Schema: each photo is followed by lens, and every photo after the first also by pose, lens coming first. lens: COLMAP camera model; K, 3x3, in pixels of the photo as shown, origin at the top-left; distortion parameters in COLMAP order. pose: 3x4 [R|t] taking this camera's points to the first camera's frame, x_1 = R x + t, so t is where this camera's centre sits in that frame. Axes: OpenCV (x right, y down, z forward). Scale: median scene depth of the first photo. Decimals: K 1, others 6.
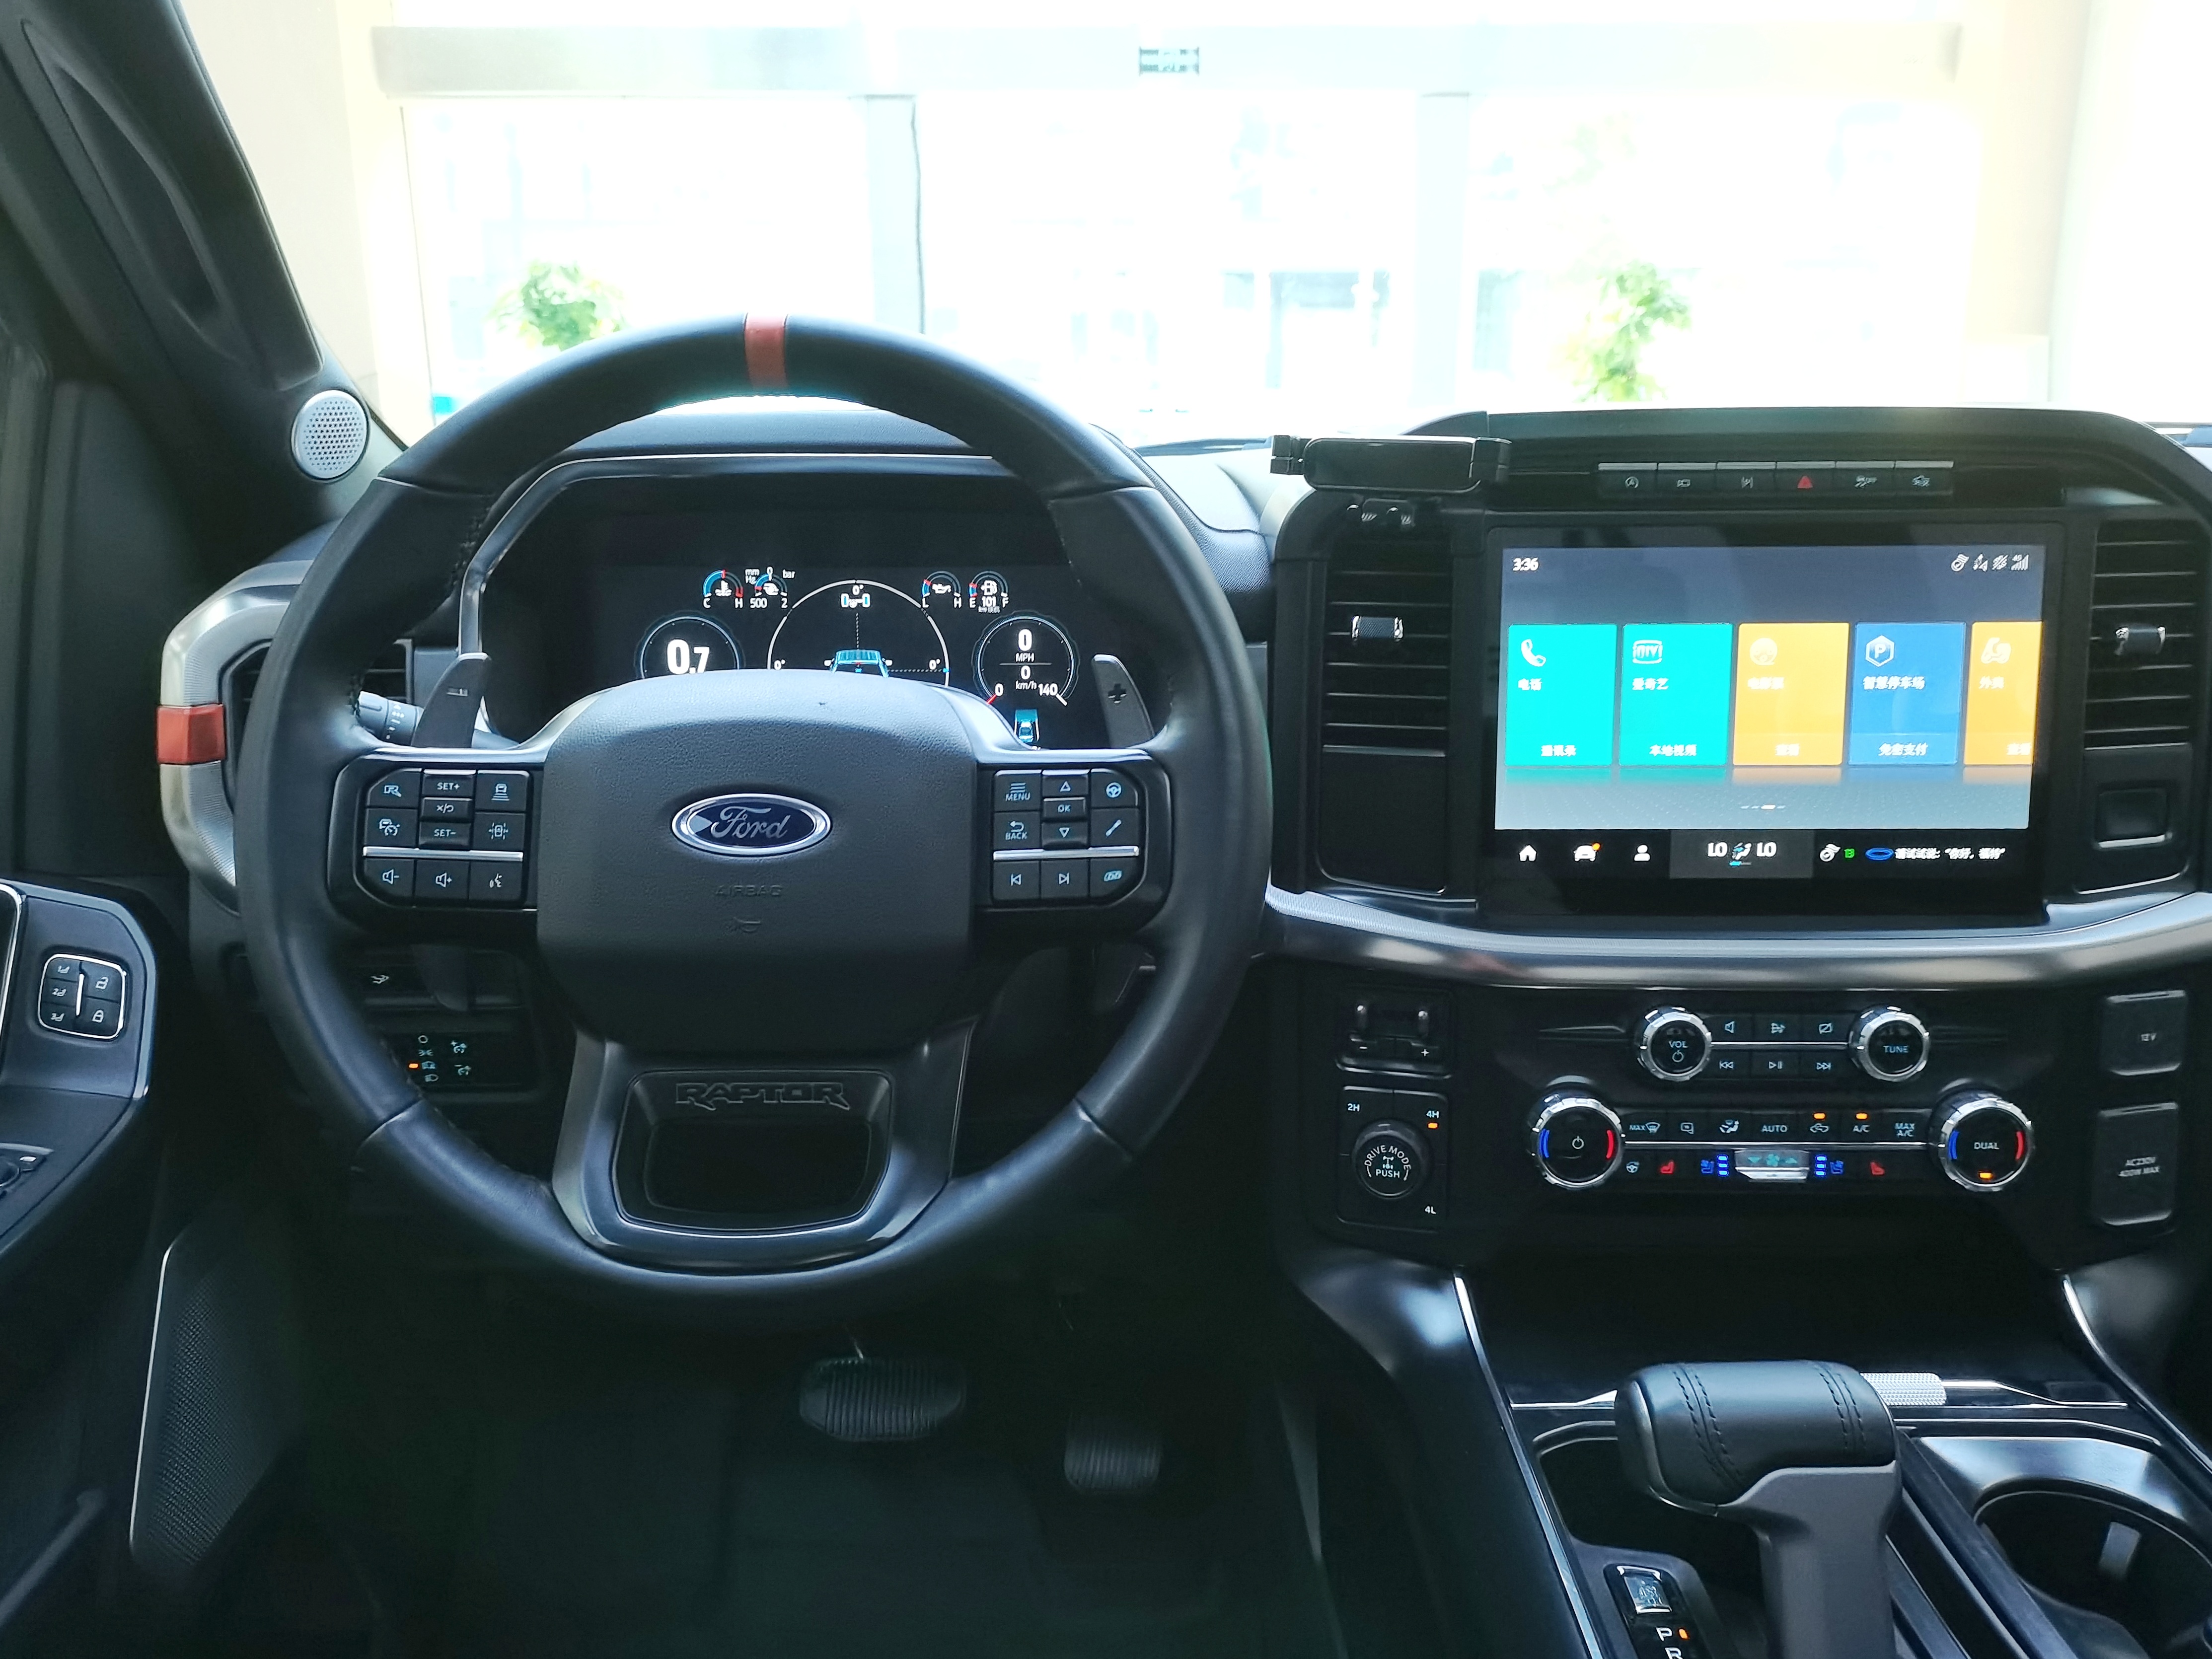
lens RADIAL K [[1706.4, 0, 1106.0], [0, 1706.4, 829.5], [0, 0, 1]] dist [0.065985, -0.058215]
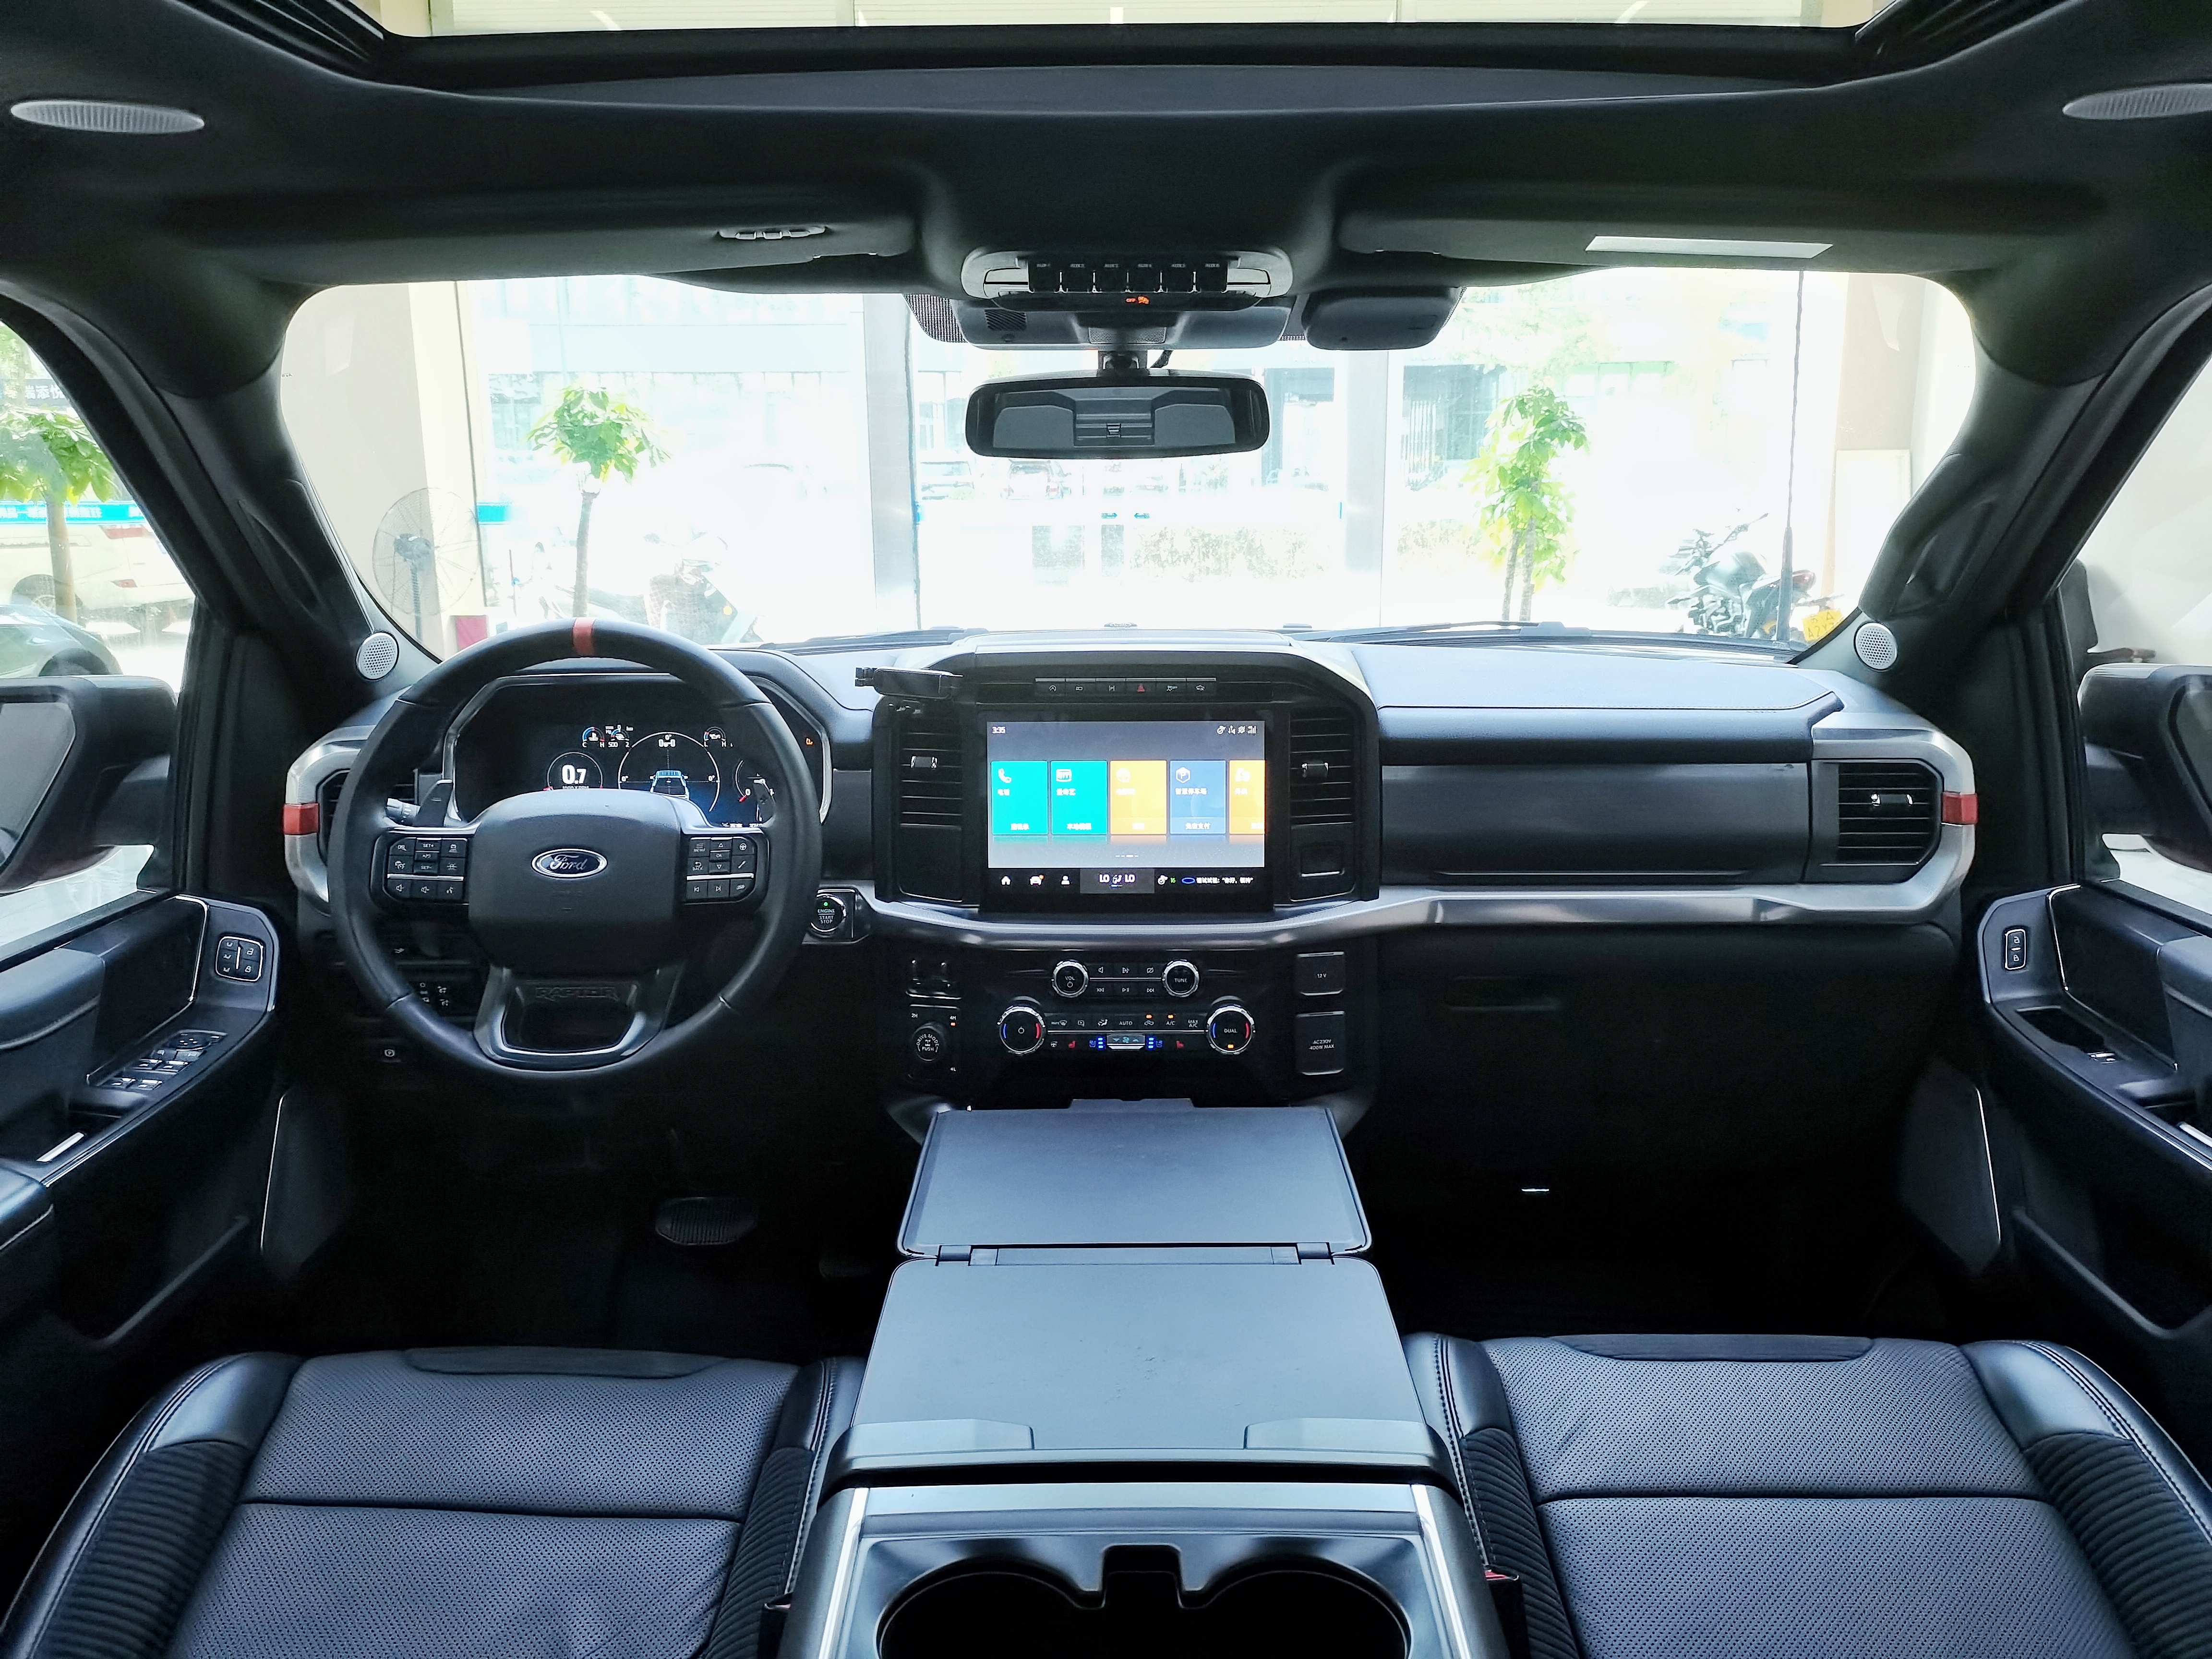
lens RADIAL K [[1624.8, 0, 1106.0], [0, 1624.8, 829.5], [0, 0, 1]] dist [0.047489, -0.001918]
pose [[0.999978, -0.001408, -0.006556, 0.375055], [0.001158, 0.999278, -0.037984, 0.026314], [0.006605, 0.037976, 0.999257, -0.814611]]
